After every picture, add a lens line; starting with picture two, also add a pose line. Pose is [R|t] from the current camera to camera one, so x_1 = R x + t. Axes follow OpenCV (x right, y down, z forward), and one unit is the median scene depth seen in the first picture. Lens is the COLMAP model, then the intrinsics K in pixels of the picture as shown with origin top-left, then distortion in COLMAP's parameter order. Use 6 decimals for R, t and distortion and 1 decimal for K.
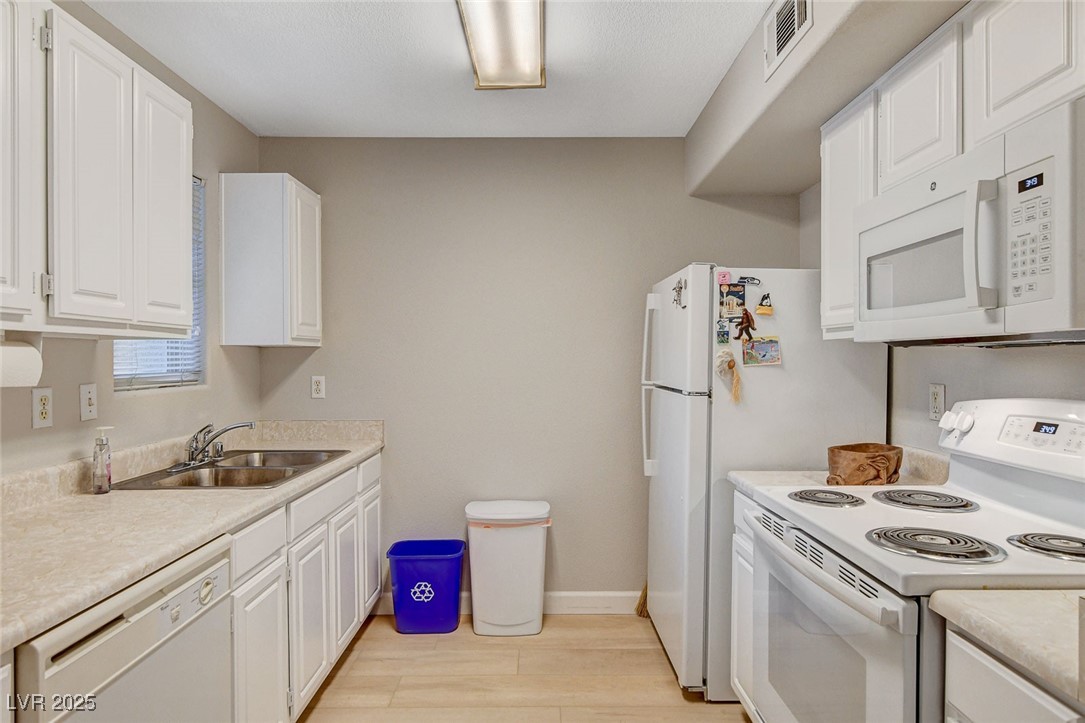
lens RADIAL K [[619.5, 0, 542.5], [0, 619.5, 361.5], [0, 0, 1]] dist [-0.006095, -0.000140]
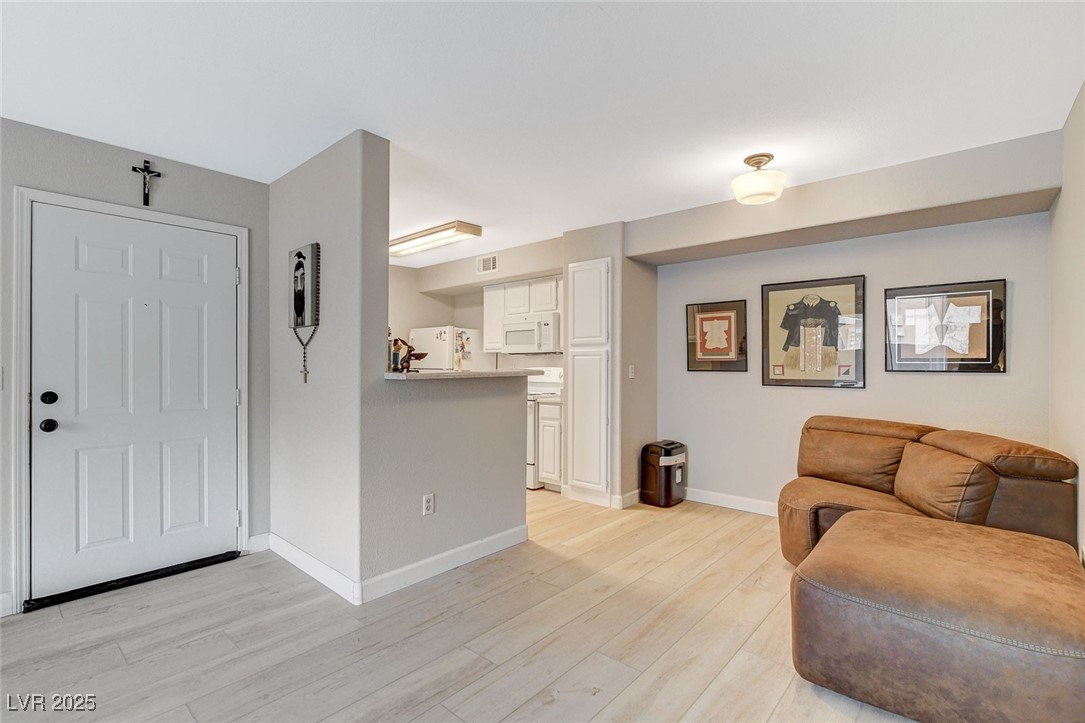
lens RADIAL K [[500.1, 0, 545.6], [0, 500.1, 362.0], [0, 0, 1]] dist [-0.006403, 0.000729]
pose [[0.661858, 0.004876, 0.749613, -1.264842], [0.003133, 0.999952, -0.009271, 0.040733], [-0.749623, 0.008484, 0.661811, -0.957740]]
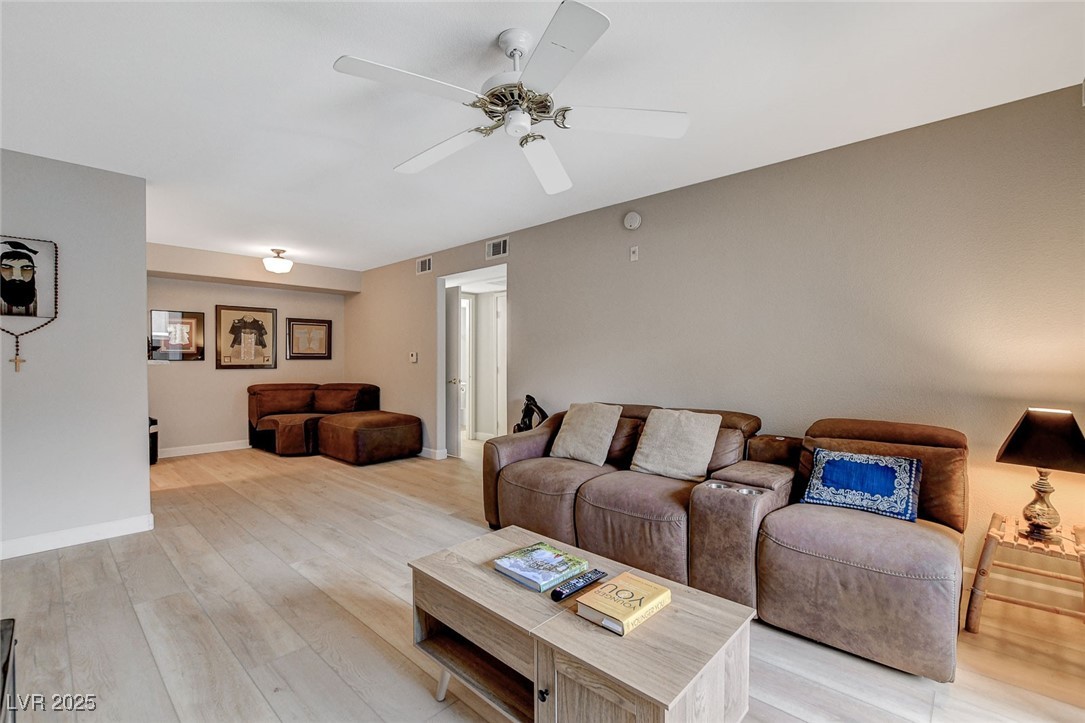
lens RADIAL K [[481.8, 0, 542.5], [0, 481.8, 361.5], [0, 0, 1]] dist [-0.013845, -0.000008]
pose [[-0.726913, -0.002945, 0.686723, -2.559847], [0.006136, 0.999923, 0.010784, 0.049597], [-0.686702, 0.012053, -0.726839, 0.316617]]
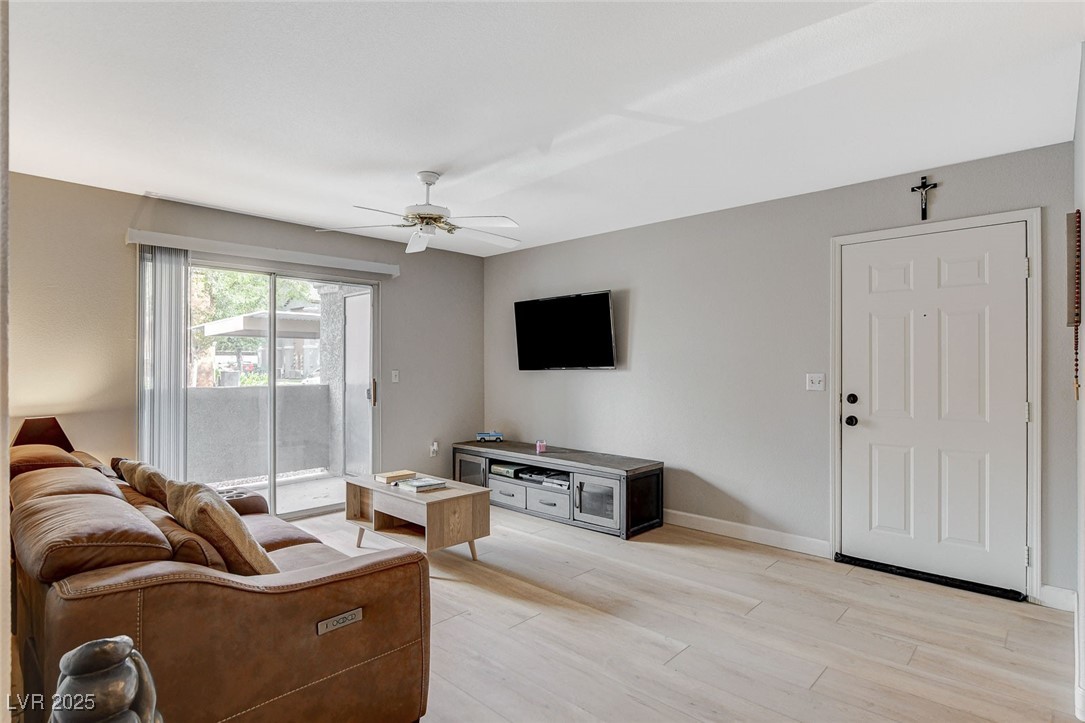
lens RADIAL K [[555.8, 0, 547.5], [0, 555.8, 363.7], [0, 0, 1]] dist [-0.011840, 0.000685]
pose [[0.730950, -0.001105, -0.682430, -0.733081], [-0.003471, 0.999980, -0.005337, 0.020145], [0.682422, 0.006270, 0.730932, -1.105342]]
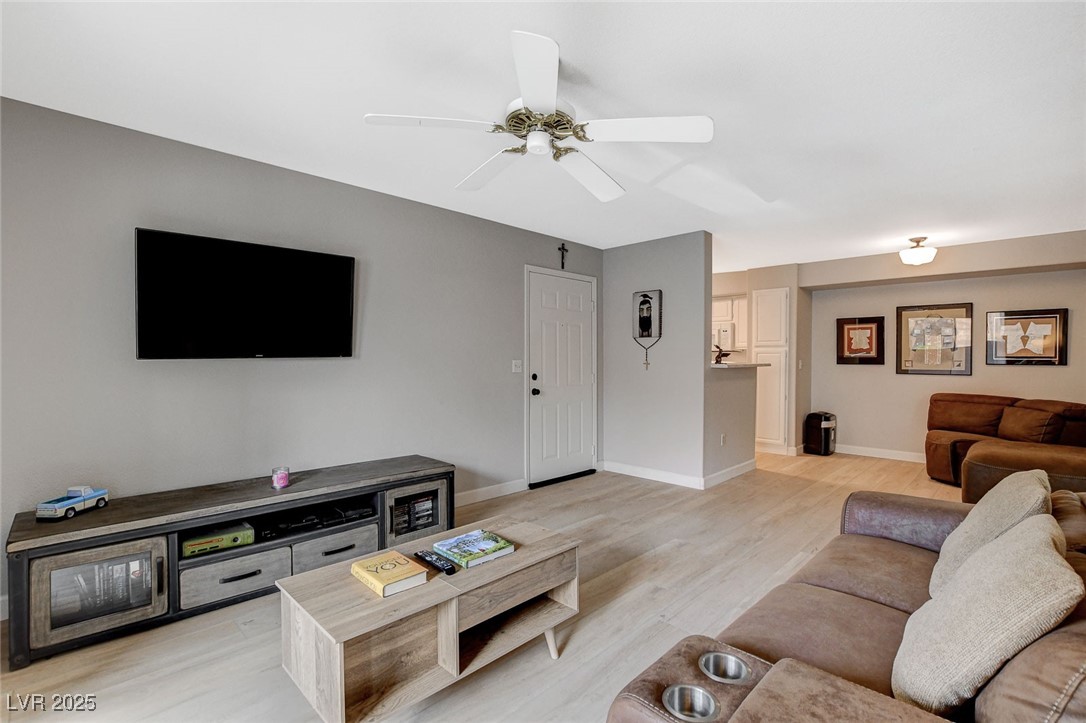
lens RADIAL K [[490.8, 0, 548.3], [0, 490.8, 364.5], [0, 0, 1]] dist [-0.017055, 0.000581]
pose [[0.702457, -0.005337, 0.711706, -2.573227], [0.000327, 0.999974, 0.007176, 0.040825], [-0.711726, -0.004808, 0.702441, -0.864094]]
